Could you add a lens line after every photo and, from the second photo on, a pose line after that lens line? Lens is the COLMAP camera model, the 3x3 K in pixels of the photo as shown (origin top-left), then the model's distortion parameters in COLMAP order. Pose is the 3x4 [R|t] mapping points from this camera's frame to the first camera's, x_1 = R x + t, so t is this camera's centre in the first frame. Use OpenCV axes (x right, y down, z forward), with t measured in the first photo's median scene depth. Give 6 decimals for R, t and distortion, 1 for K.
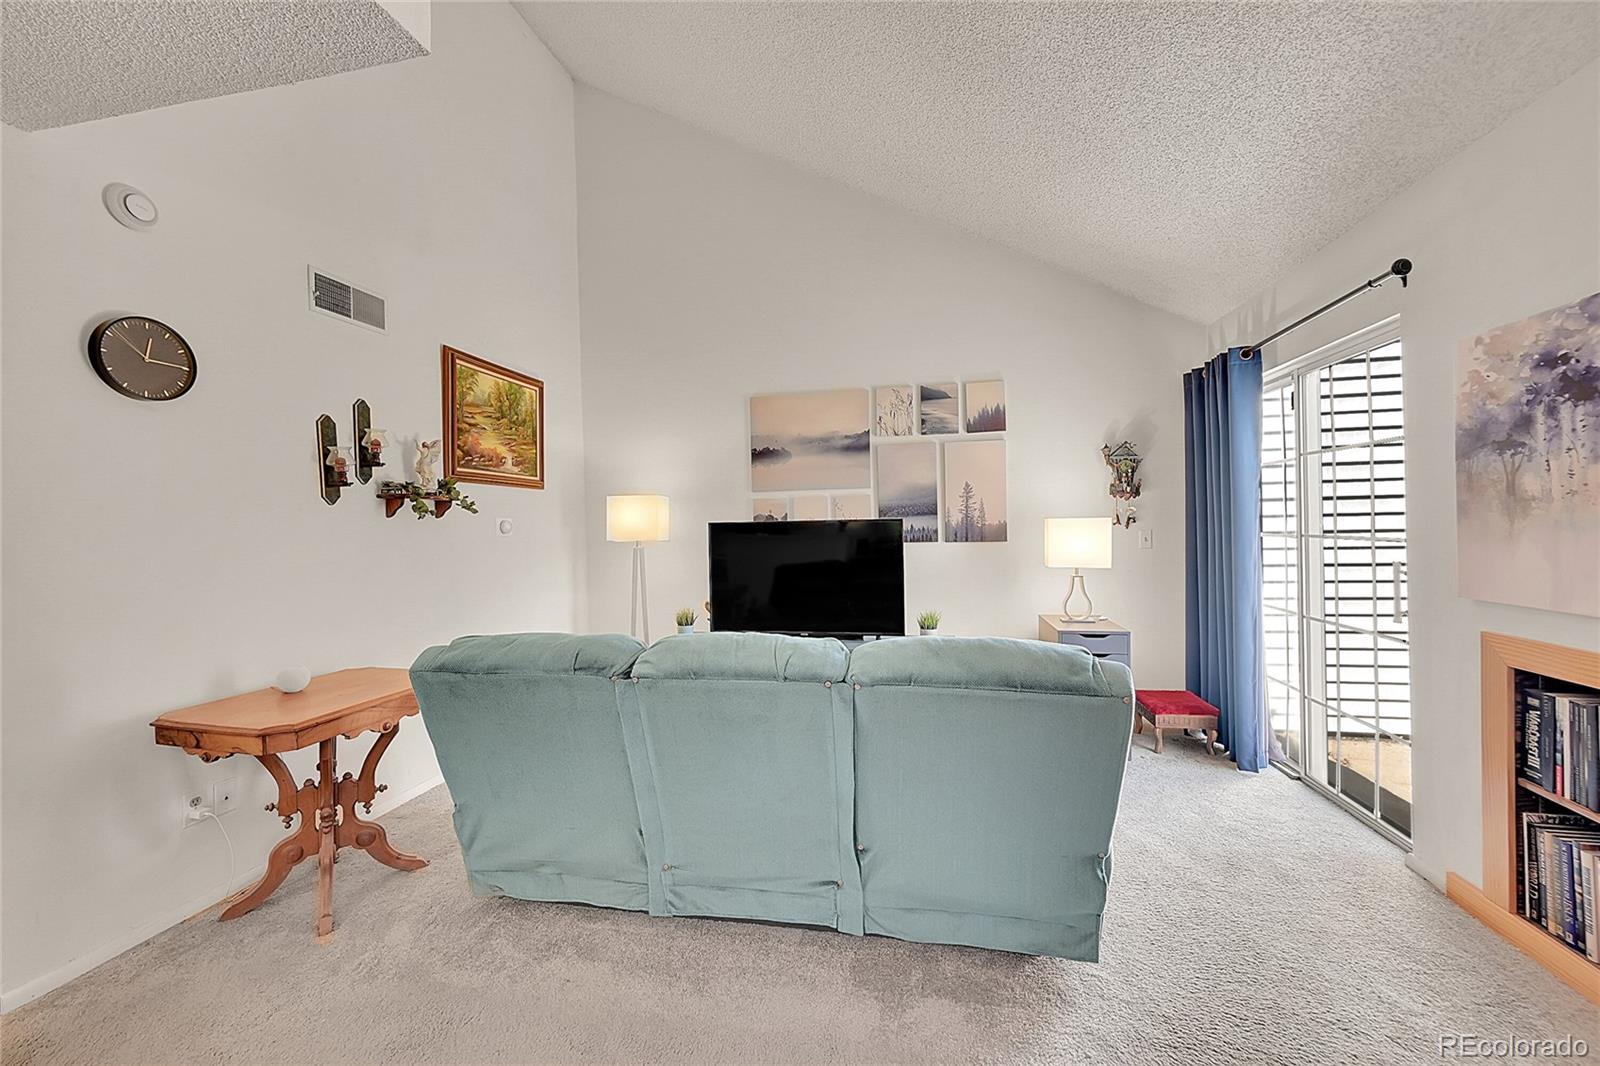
lens RADIAL K [[636.2, 0, 800.7], [0, 636.2, 525.0], [0, 0, 1]] dist [-0.004144, 0.000568]
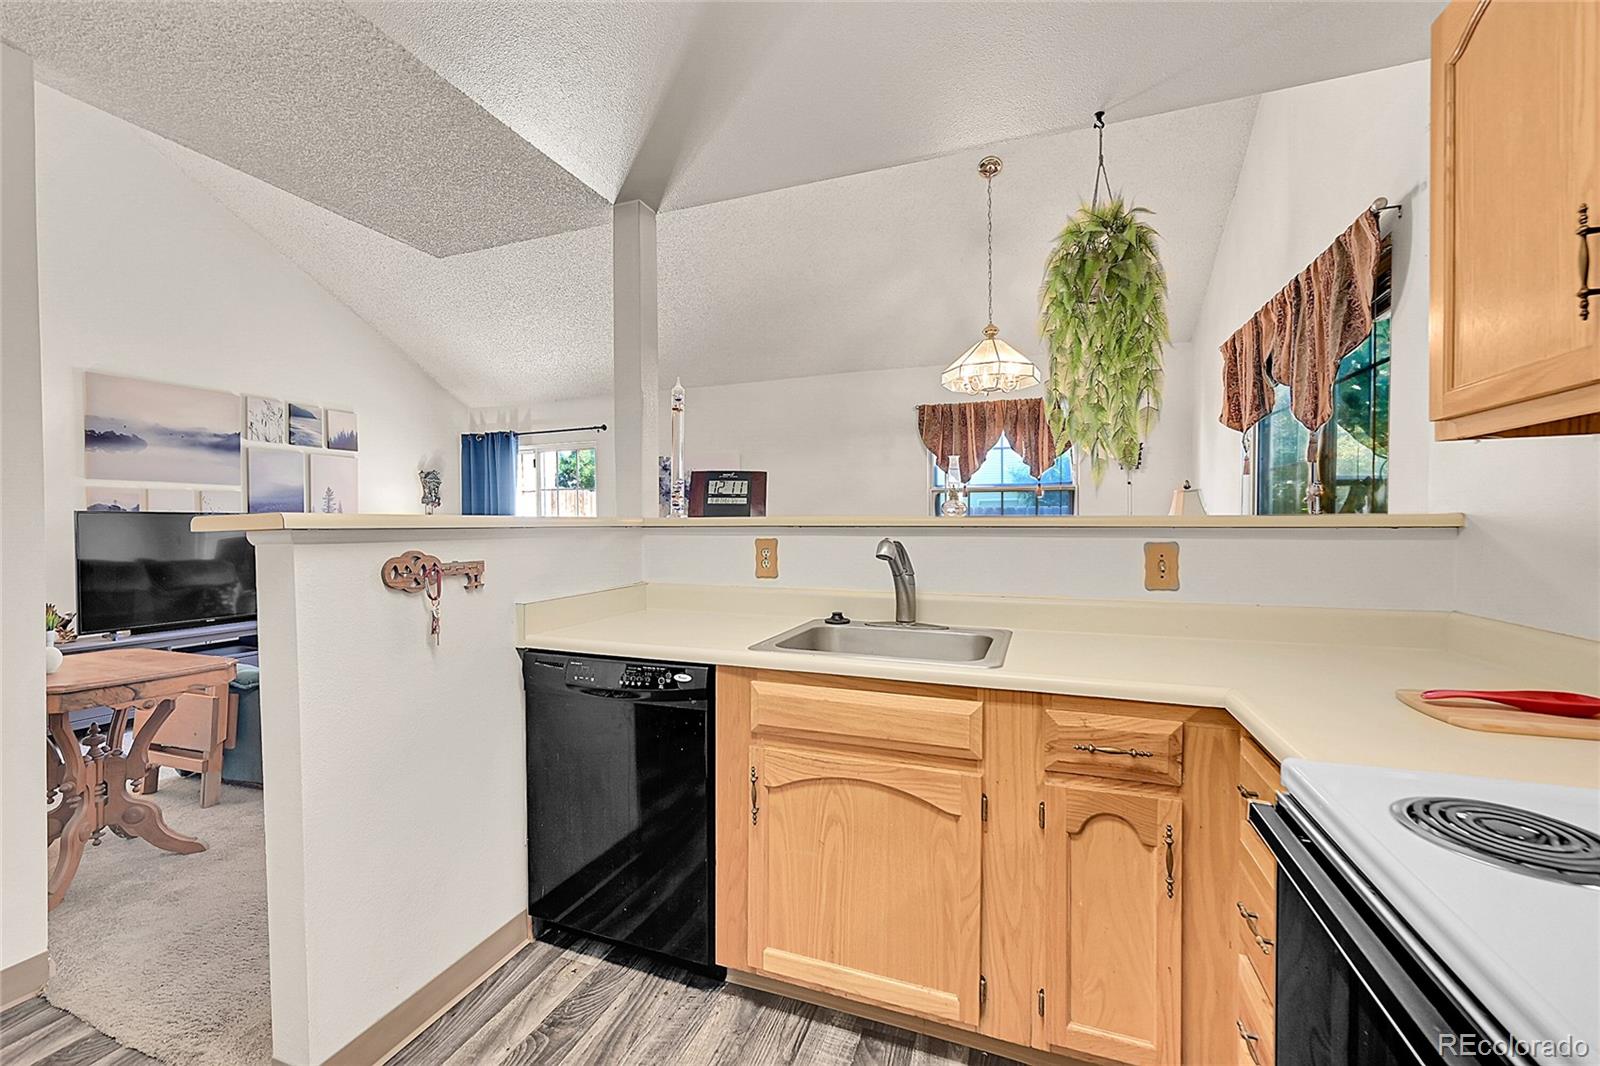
lens RADIAL K [[636.2, 0, 775.3], [0, 636.2, 537.6], [0, 0, 1]] dist [-0.004144, 0.000568]
pose [[0.181763, -0.001129, 0.983342, -0.993785], [0.003321, 0.999994, 0.000534, 0.042927], [-0.983337, 0.003169, 0.181766, -0.135256]]
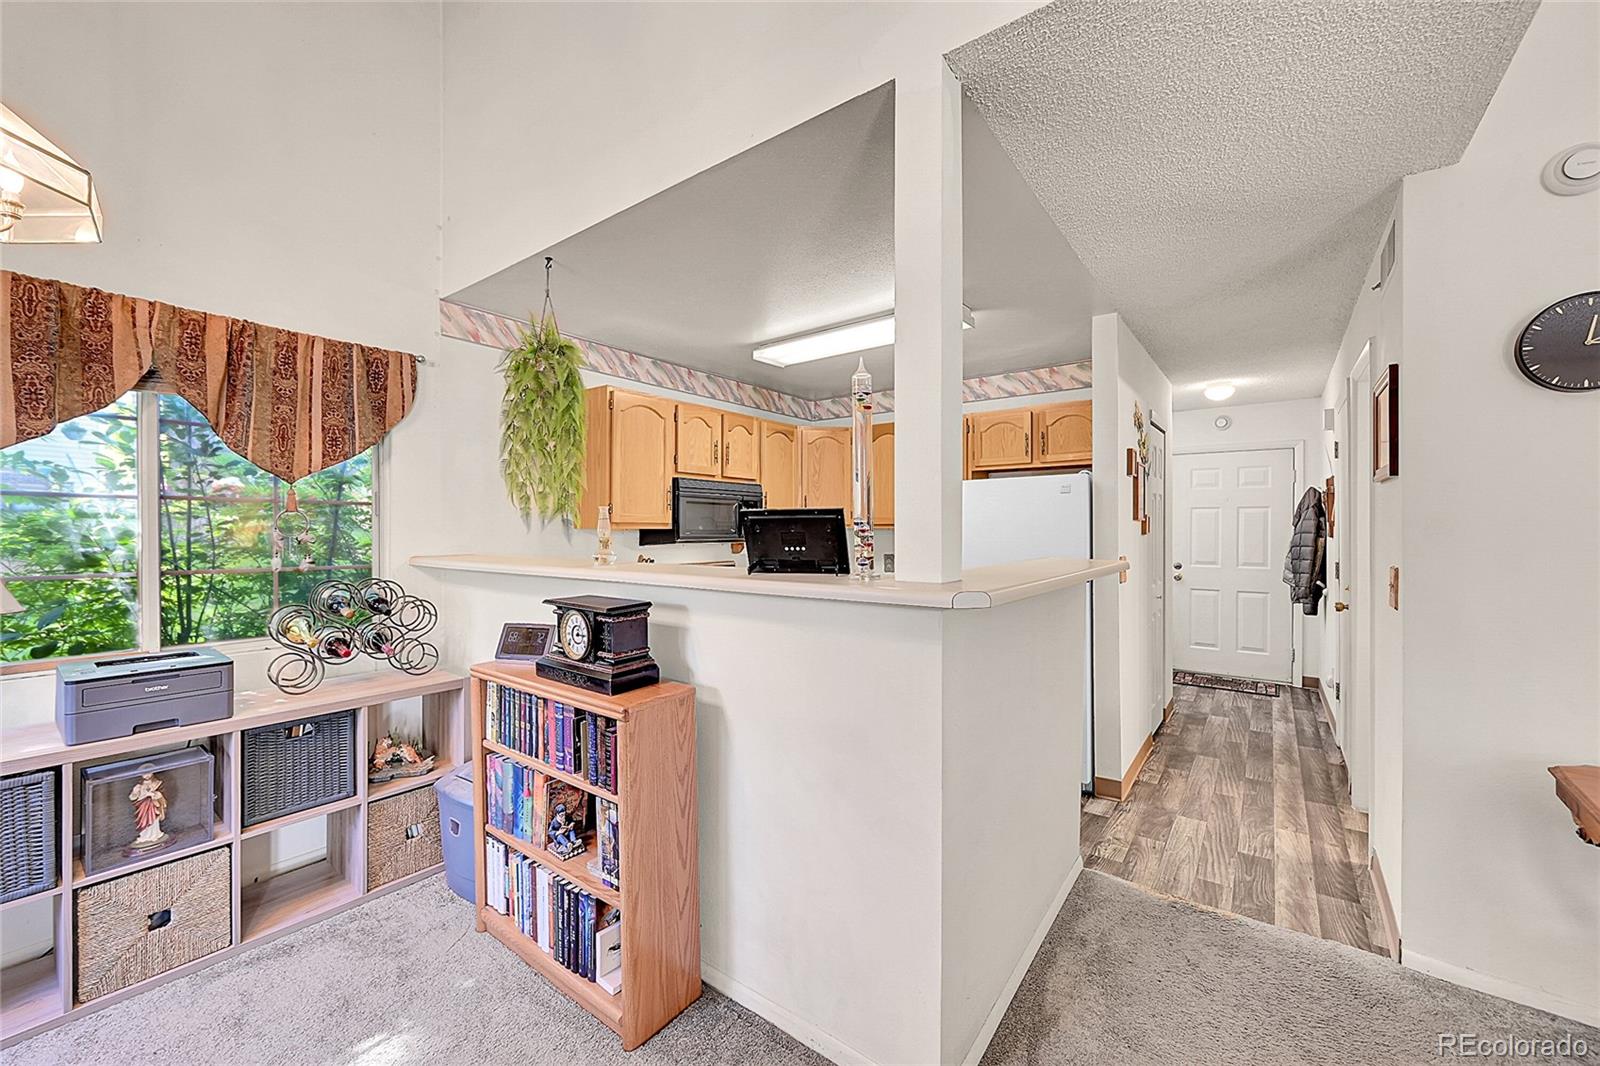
lens RADIAL K [[636.2, 0, 798.1], [0, 636.2, 530.8], [0, 0, 1]] dist [-0.004144, 0.000568]
pose [[-0.441000, 0.022910, -0.897215, 0.106242], [0.007343, 0.999733, 0.021918, -0.020651], [0.897477, 0.003078, -0.441050, 0.243751]]
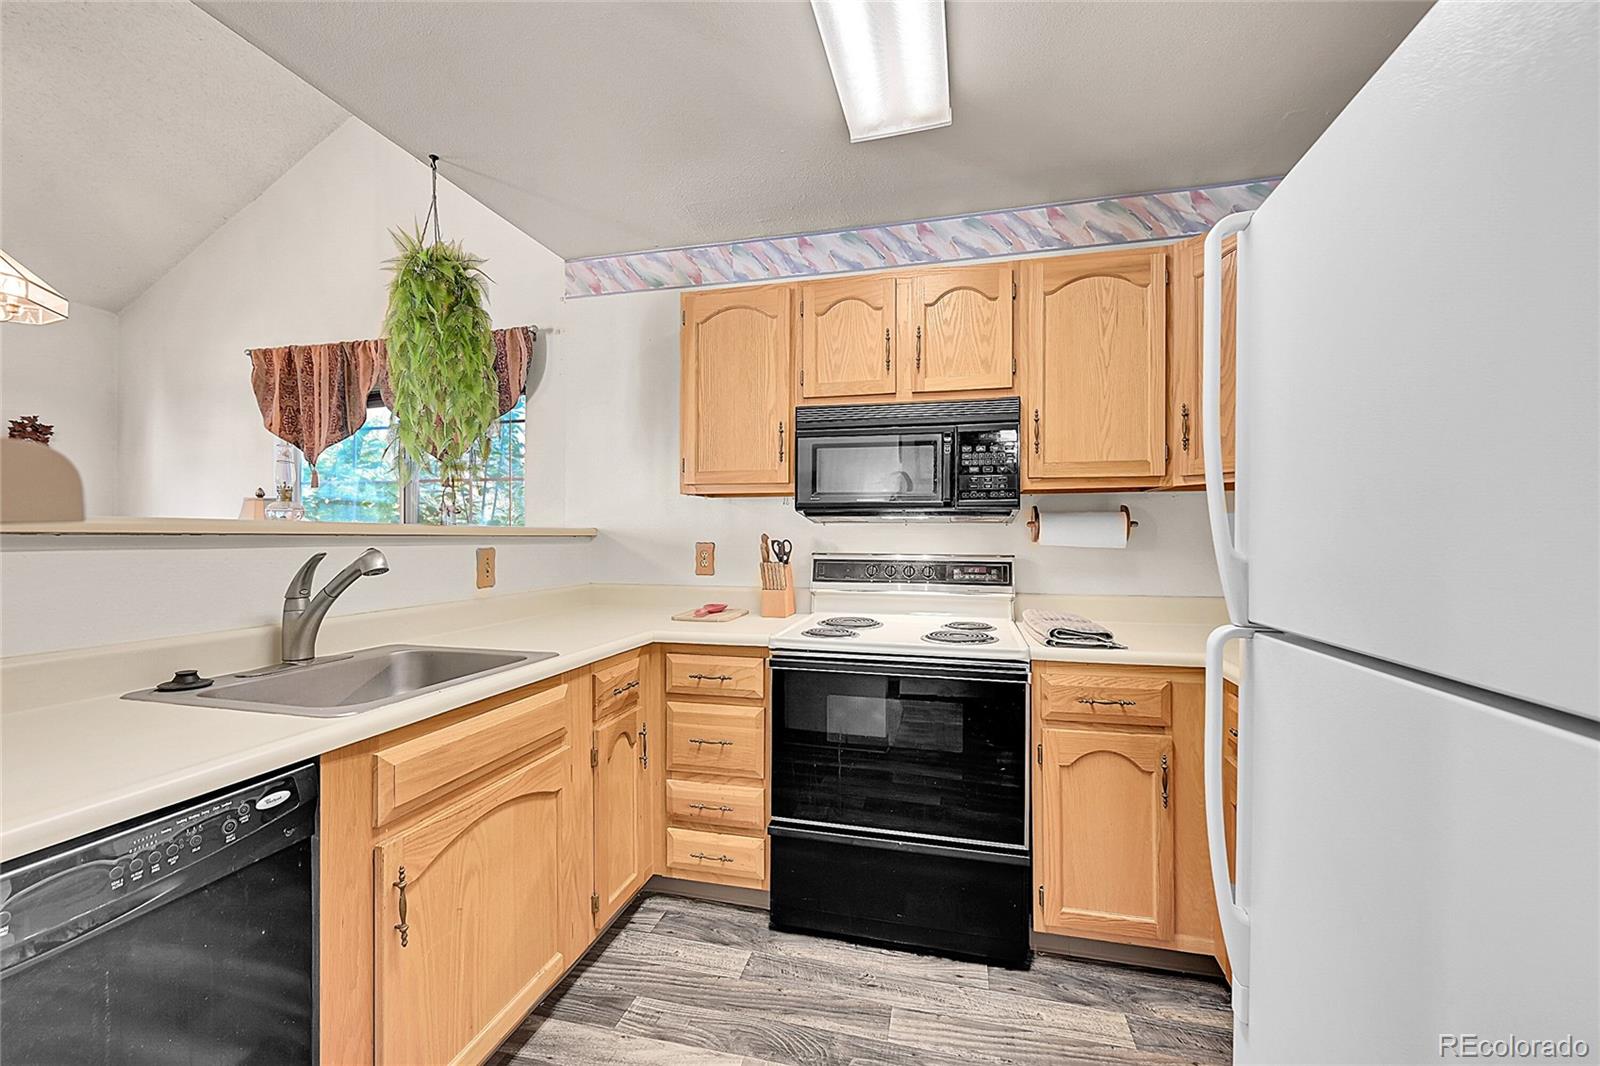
lens RADIAL K [[636.2, 0, 821.8], [0, 636.2, 540.2], [0, 0, 1]] dist [-0.004144, 0.000568]
pose [[-0.998514, 0.020723, 0.050411, -0.803470], [0.021263, 0.999722, 0.010194, 0.040775], [-0.050186, 0.011250, -0.998677, 0.242475]]
